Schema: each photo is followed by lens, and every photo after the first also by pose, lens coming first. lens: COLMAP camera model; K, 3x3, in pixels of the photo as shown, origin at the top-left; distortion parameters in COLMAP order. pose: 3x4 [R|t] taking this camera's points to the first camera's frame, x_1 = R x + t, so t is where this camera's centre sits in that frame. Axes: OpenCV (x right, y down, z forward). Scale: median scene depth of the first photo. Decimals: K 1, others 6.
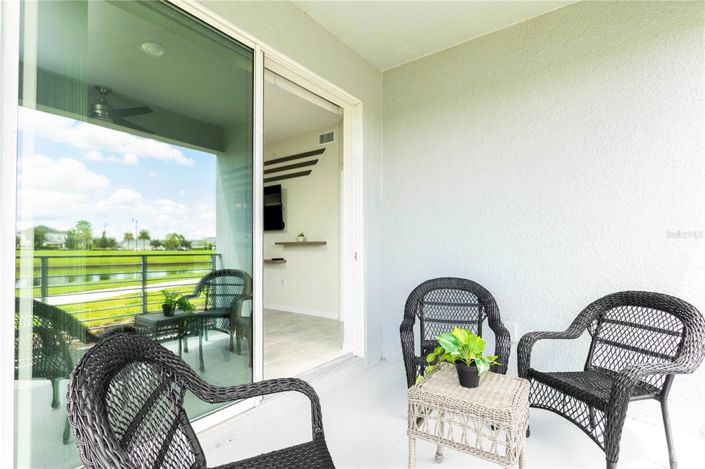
lens RADIAL K [[337.8, 0, 352.5], [0, 337.8, 234.5], [0, 0, 1]] dist [-0.017728, 0.000234]
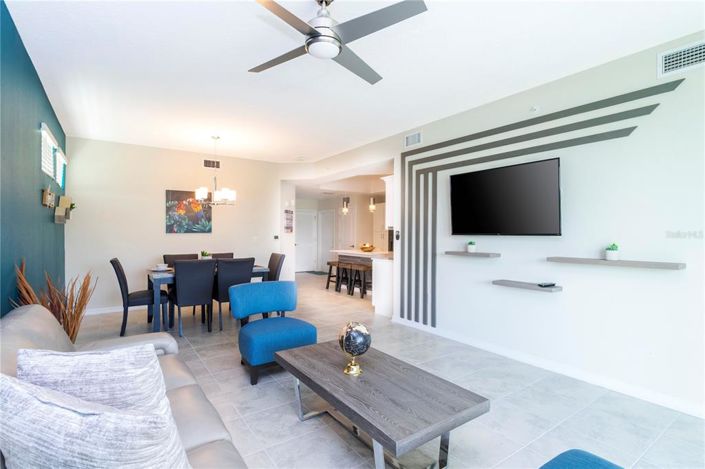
lens RADIAL K [[337.8, 0, 352.5], [0, 337.8, 234.5], [0, 0, 1]] dist [-0.017728, 0.000234]
pose [[0.949988, 0.014500, -0.311949, -0.383841], [-0.003987, 0.999403, 0.034311, -0.036370], [0.312261, -0.031351, 0.949479, 0.356235]]
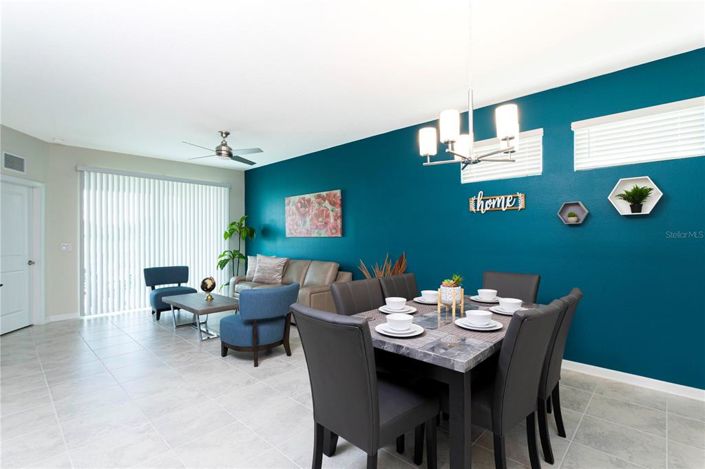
lens RADIAL K [[337.8, 0, 352.5], [0, 337.8, 234.5], [0, 0, 1]] dist [-0.017728, 0.000234]
pose [[-0.992496, 0.012297, 0.121658, -1.003178], [0.007889, 0.999297, -0.036645, 0.006603], [-0.122023, -0.035410, -0.991895, 1.593649]]
